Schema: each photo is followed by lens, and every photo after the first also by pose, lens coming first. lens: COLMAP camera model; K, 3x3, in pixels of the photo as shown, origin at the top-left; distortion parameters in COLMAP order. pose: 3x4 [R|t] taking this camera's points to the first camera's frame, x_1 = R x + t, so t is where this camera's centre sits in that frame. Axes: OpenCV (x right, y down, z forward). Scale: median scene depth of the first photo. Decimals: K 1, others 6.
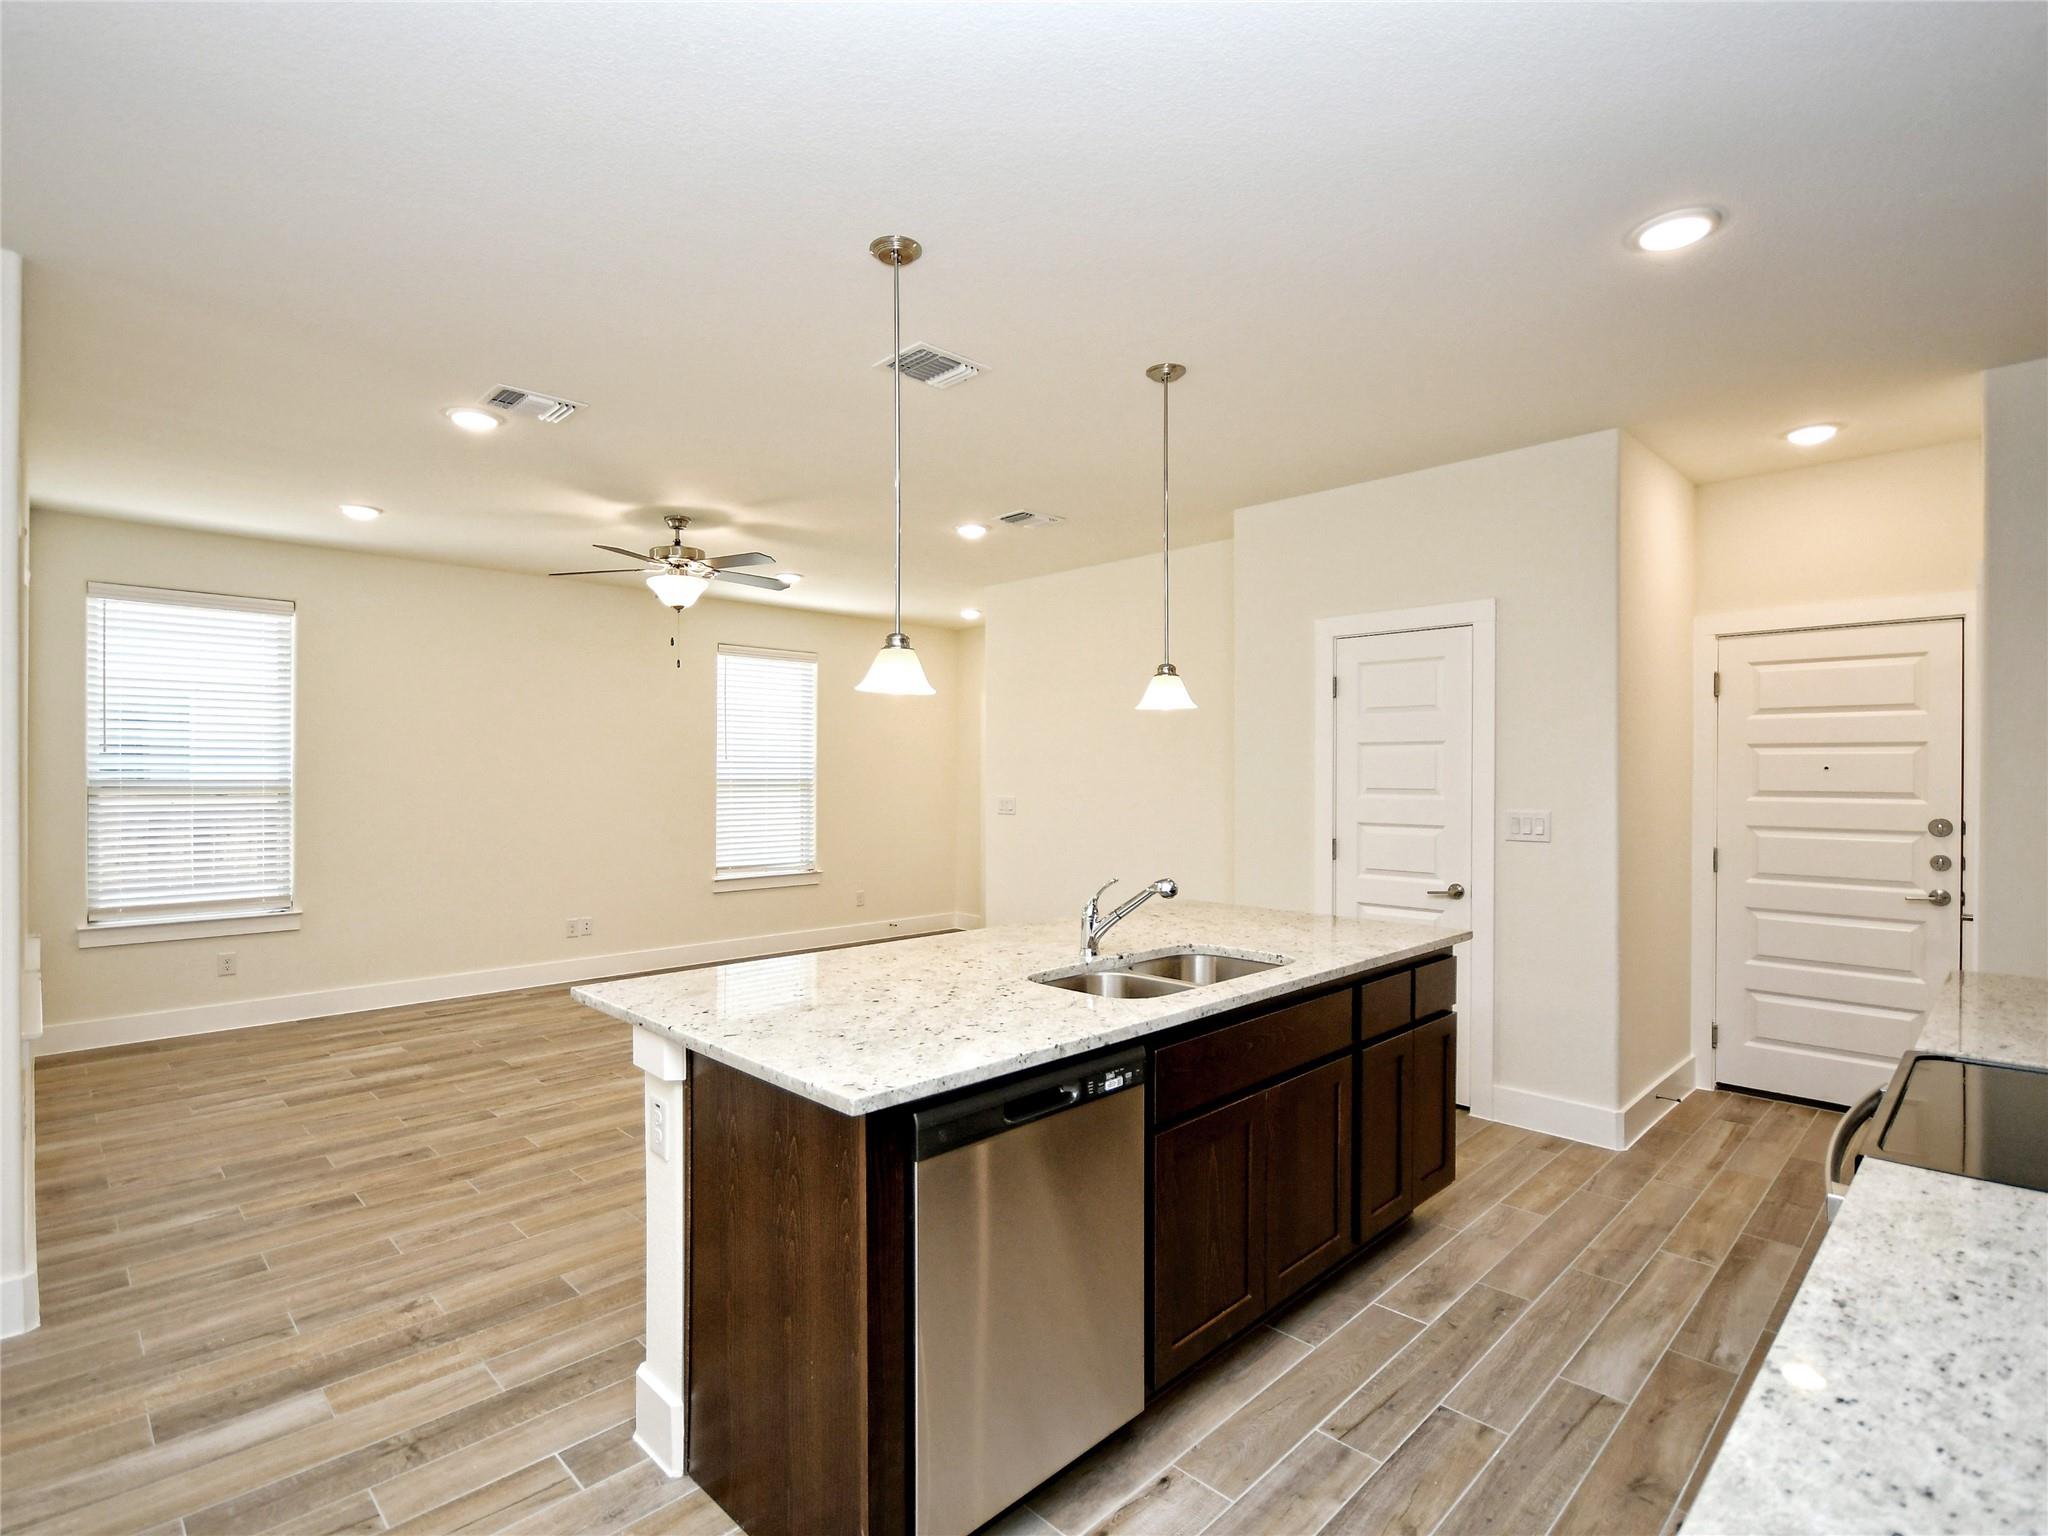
lens RADIAL K [[1003.4, 0, 1027.6], [0, 1003.4, 775.2], [0, 0, 1]] dist [-0.000599, -0.006436]
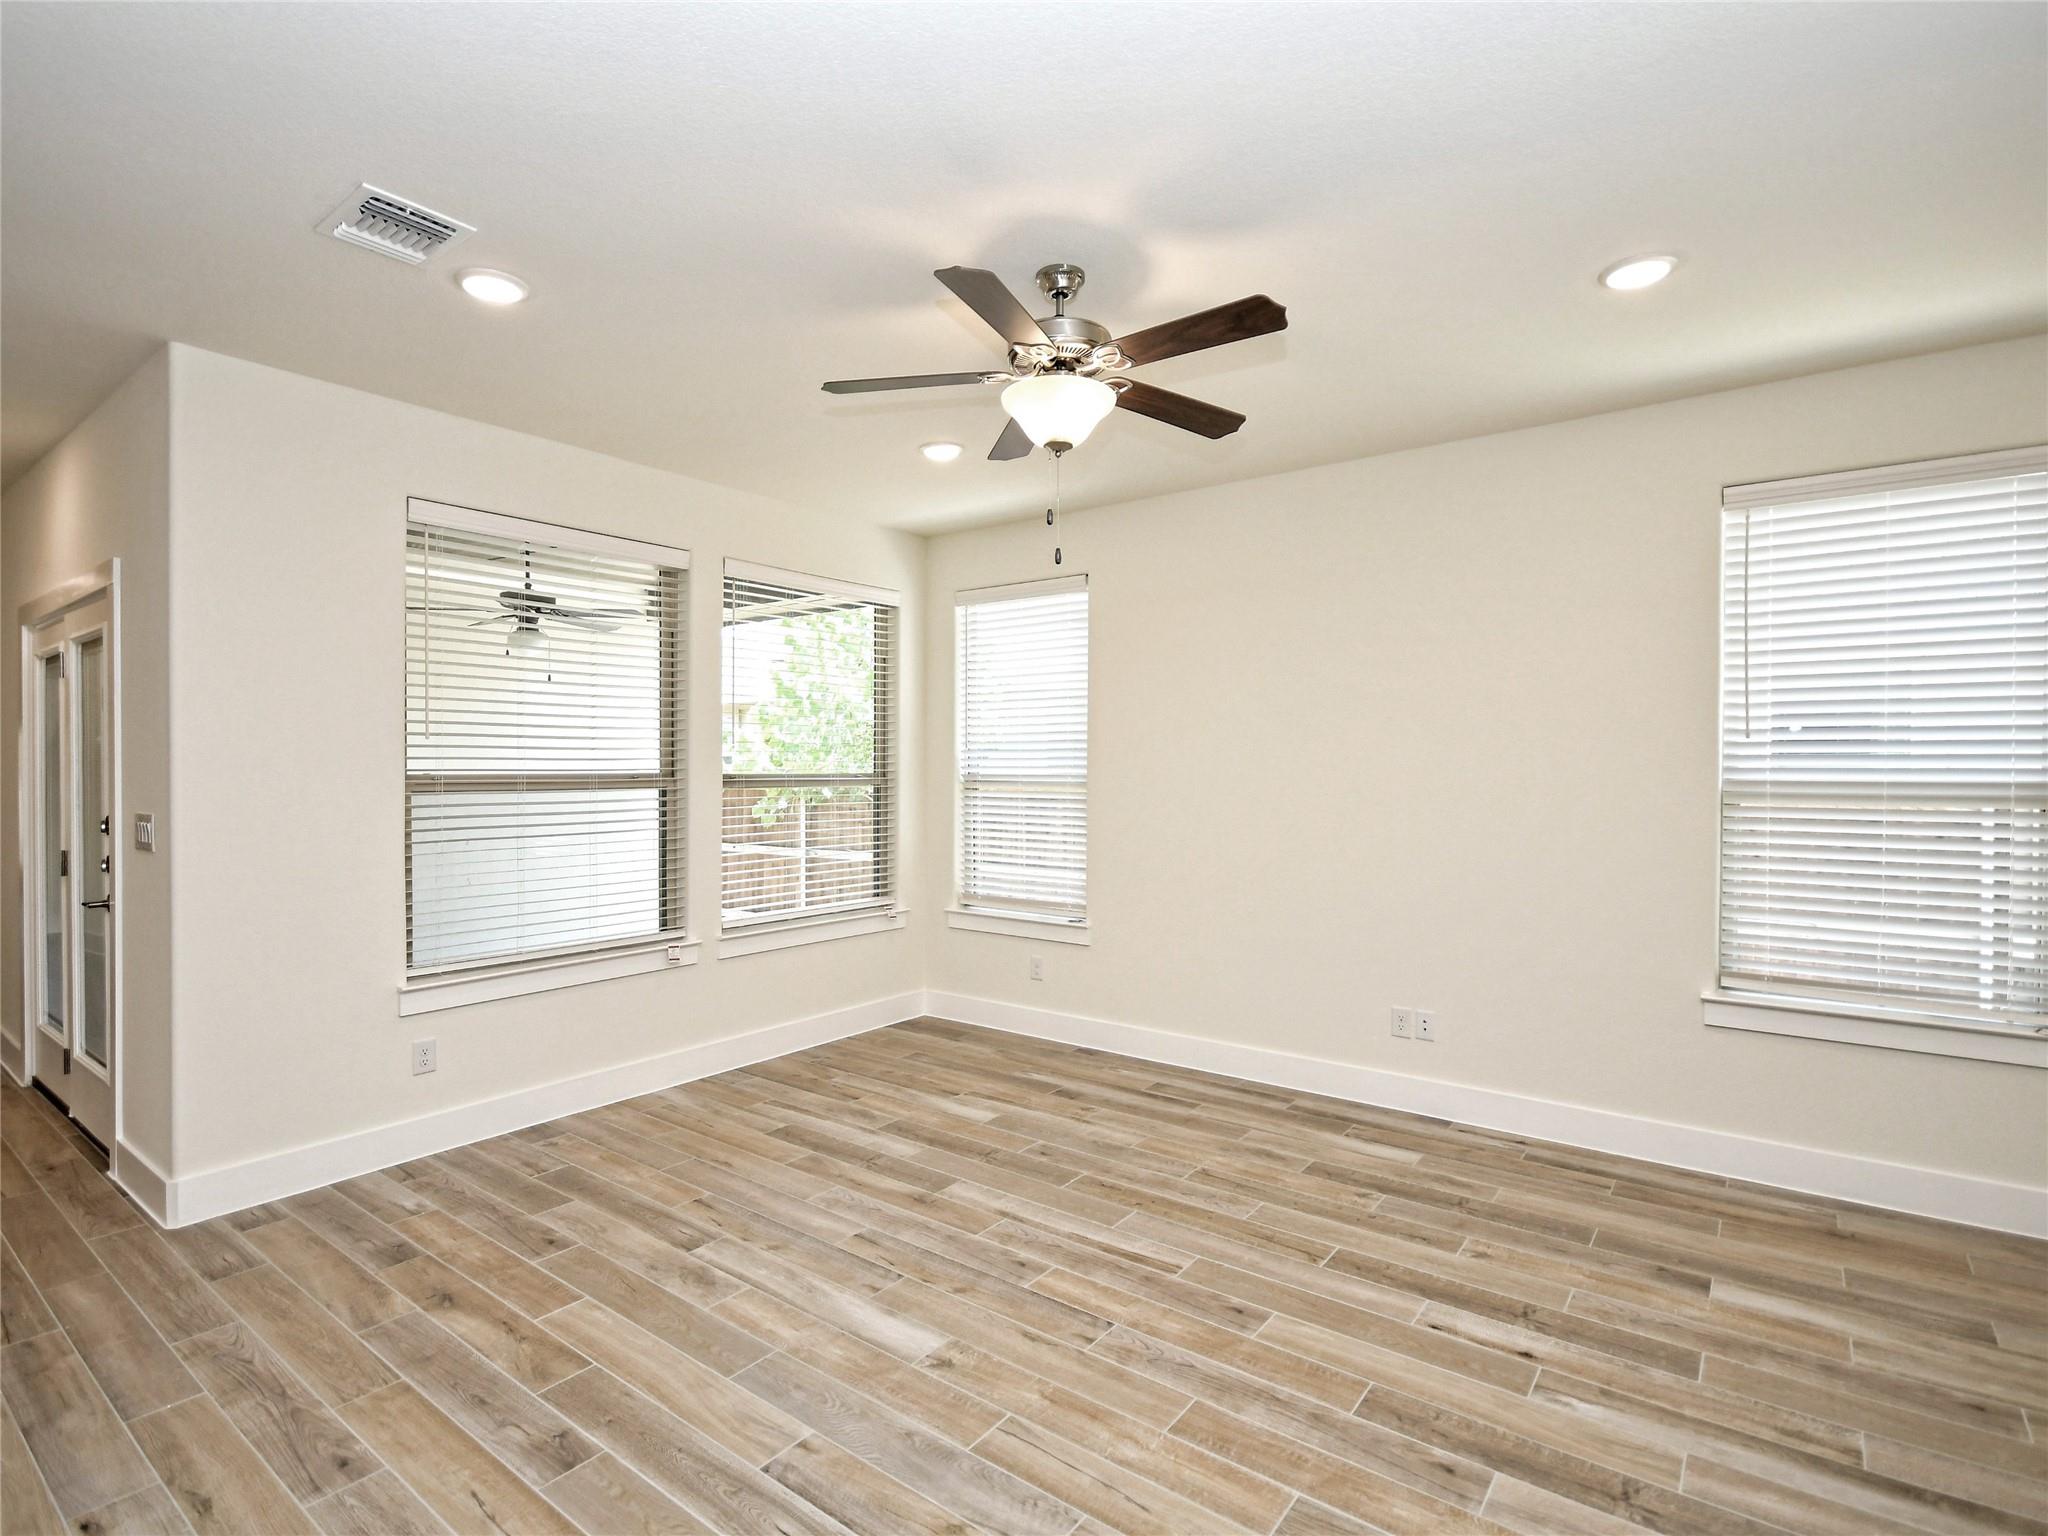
lens RADIAL K [[1009.9, 0, 994.8], [0, 1009.9, 776.2], [0, 0, 1]] dist [-0.000349, -0.005368]
pose [[0.123288, 0.007288, -0.992344, 0.201024], [-0.001518, 0.999973, 0.007155, -0.002282], [0.992370, 0.000625, 0.123296, 1.101432]]
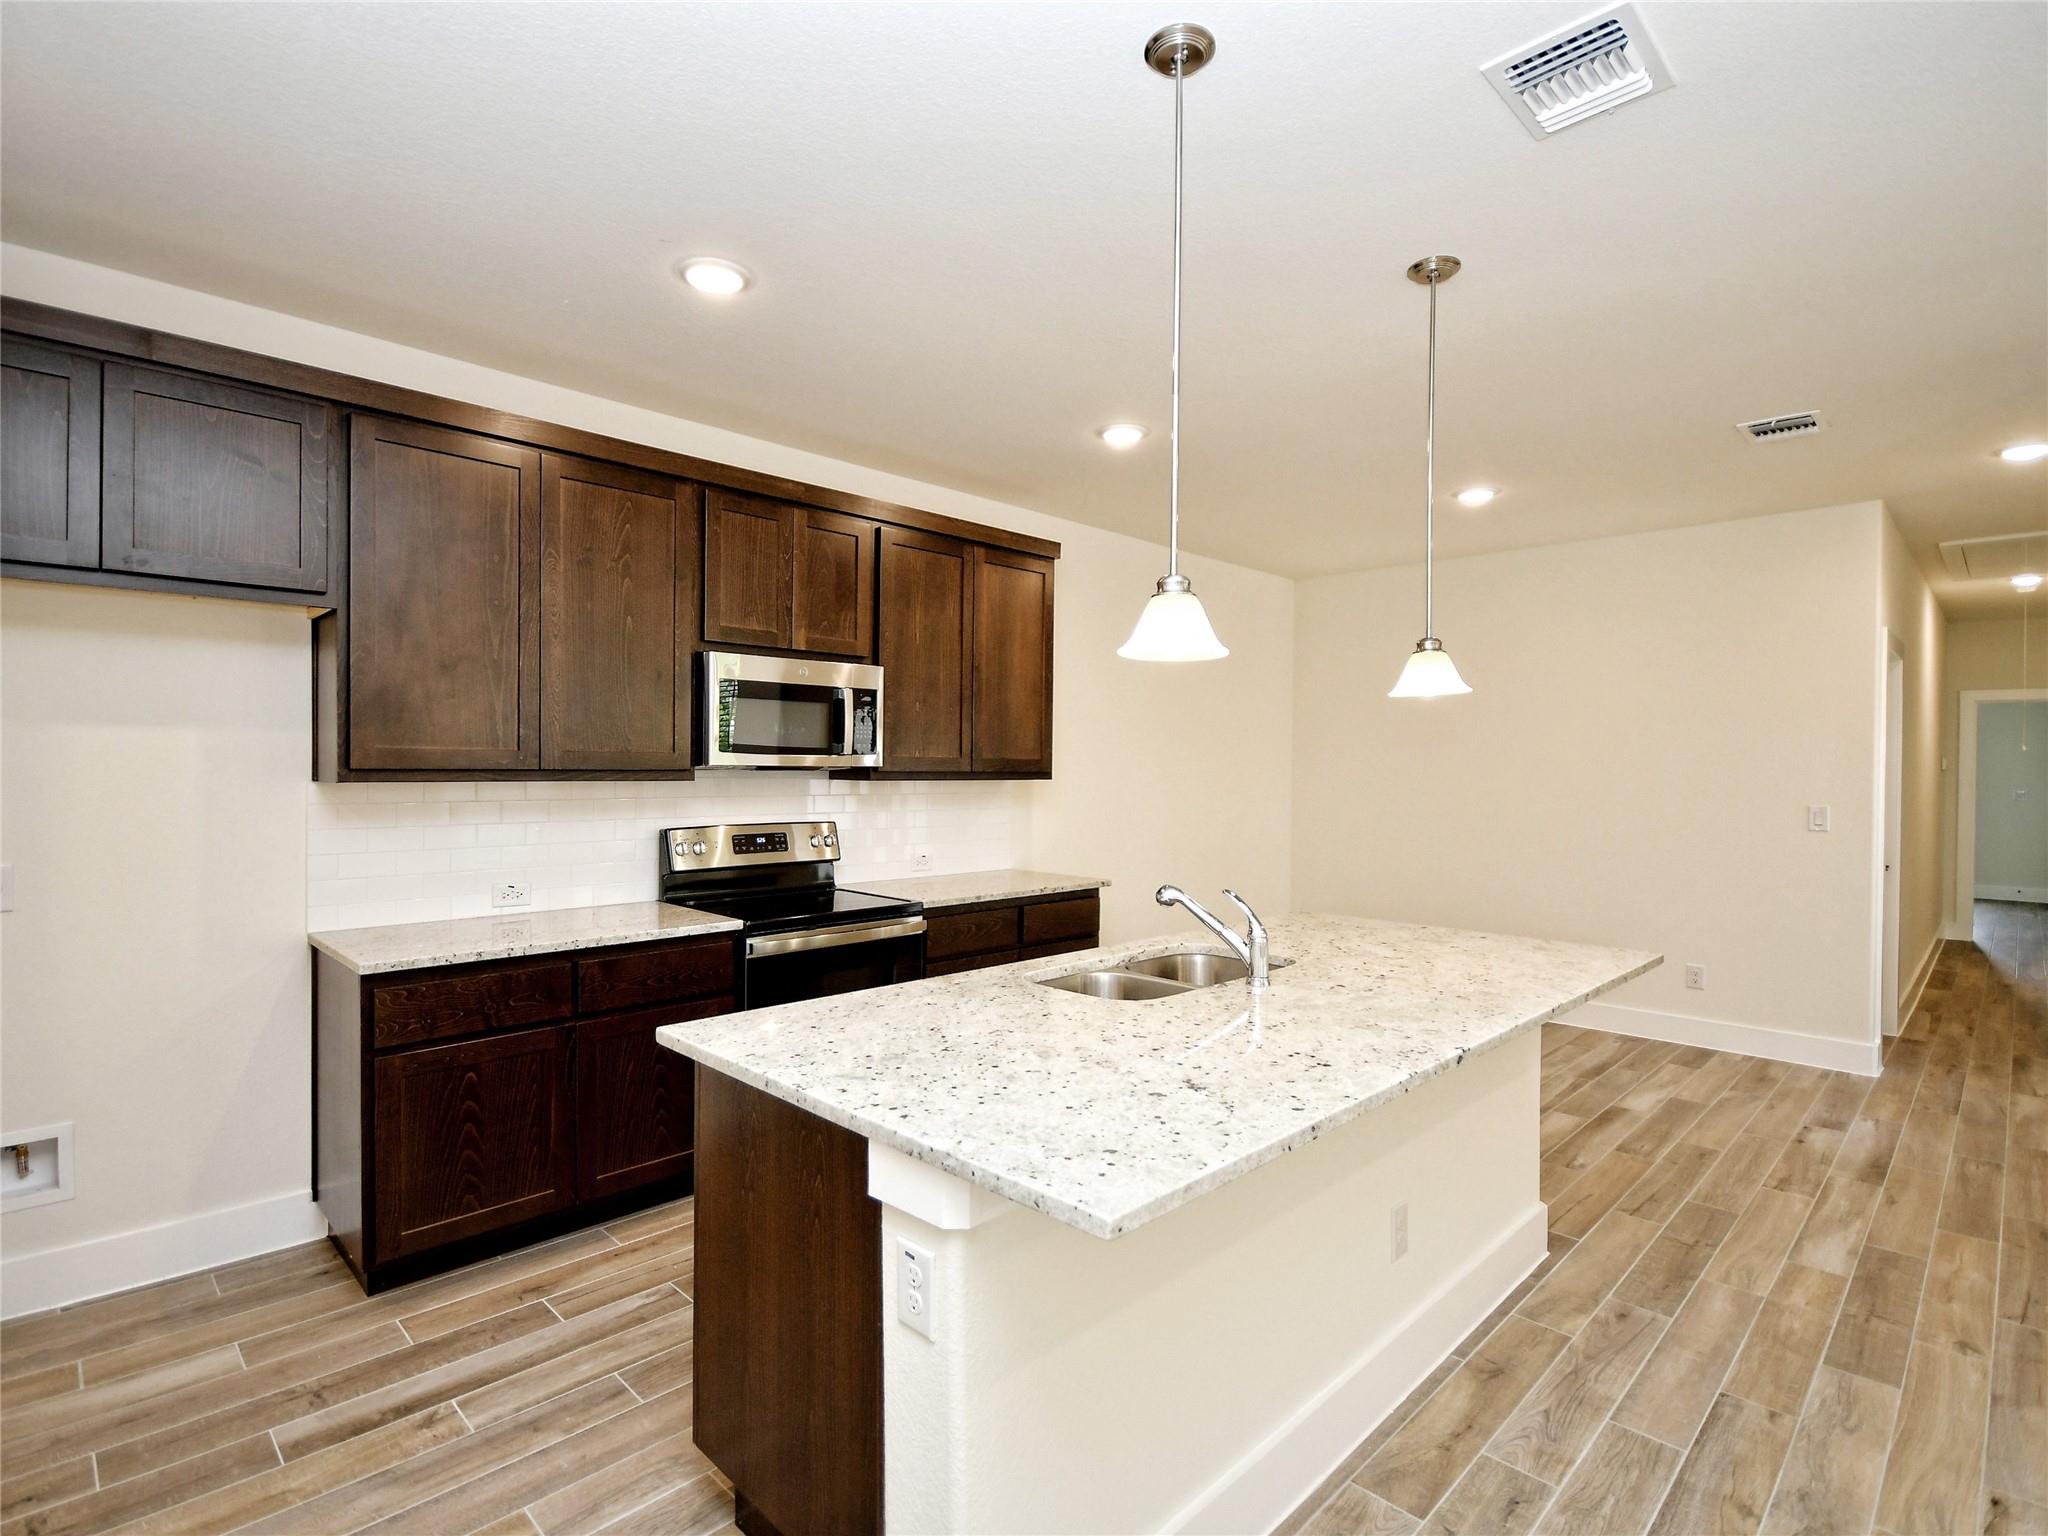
lens RADIAL K [[1003.4, 0, 1027.6], [0, 1003.4, 775.2], [0, 0, 1]] dist [-0.000599, -0.006436]
pose [[-0.999956, -0.009359, -0.000641, 0.168964], [-0.009364, 0.999930, 0.007291, -0.002541], [0.000573, 0.007297, -0.999973, 1.208005]]
